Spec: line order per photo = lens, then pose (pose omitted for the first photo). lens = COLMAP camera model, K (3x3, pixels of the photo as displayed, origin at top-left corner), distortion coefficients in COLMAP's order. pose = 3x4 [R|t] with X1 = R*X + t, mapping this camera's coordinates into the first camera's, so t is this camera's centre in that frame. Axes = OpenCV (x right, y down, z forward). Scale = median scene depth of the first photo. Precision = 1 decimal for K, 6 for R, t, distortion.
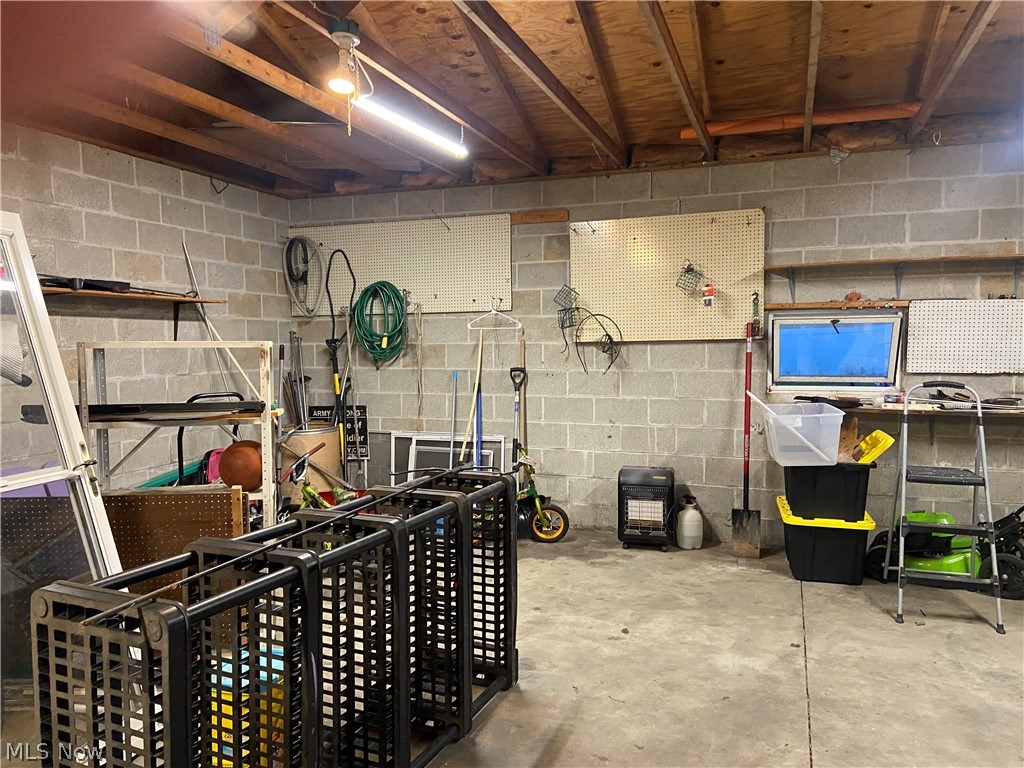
lens RADIAL K [[762.9, 0, 507.8], [0, 762.9, 390.6], [0, 0, 1]] dist [0.101454, -0.123092]
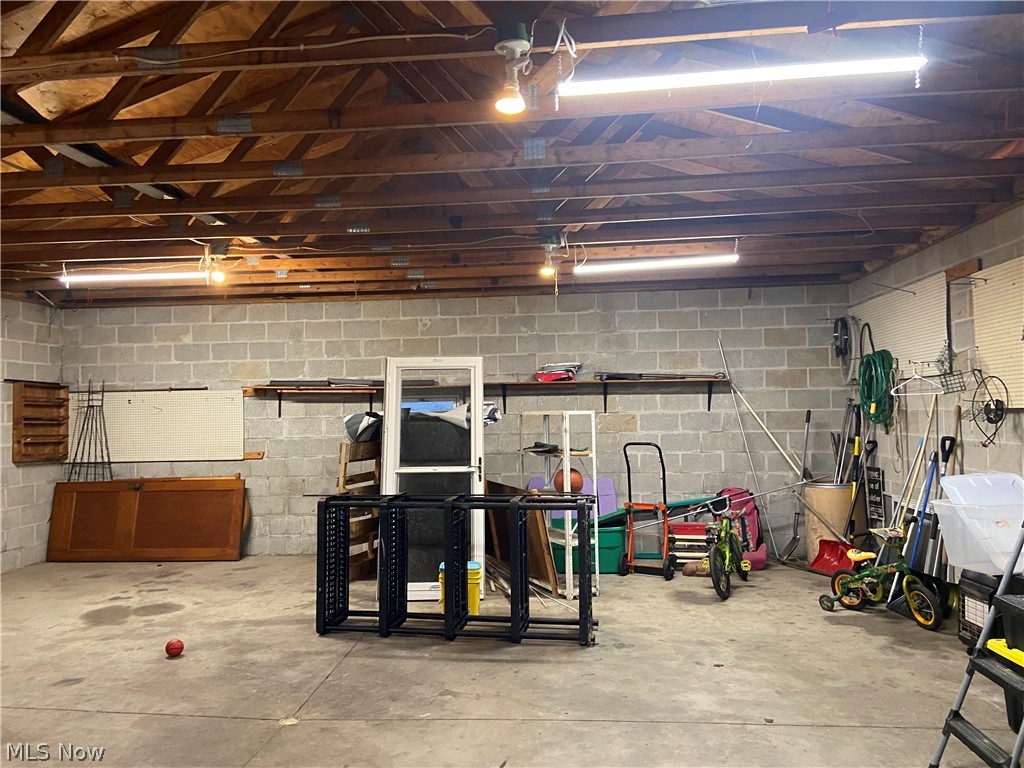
lens RADIAL K [[762.9, 0, 501.2], [0, 762.9, 386.7], [0, 0, 1]] dist [0.101454, -0.123092]
pose [[0.248739, -0.026904, -0.968197, 0.942028], [-0.049868, 0.997933, -0.040542, -0.029516], [0.967286, 0.058366, 0.246883, 0.299837]]
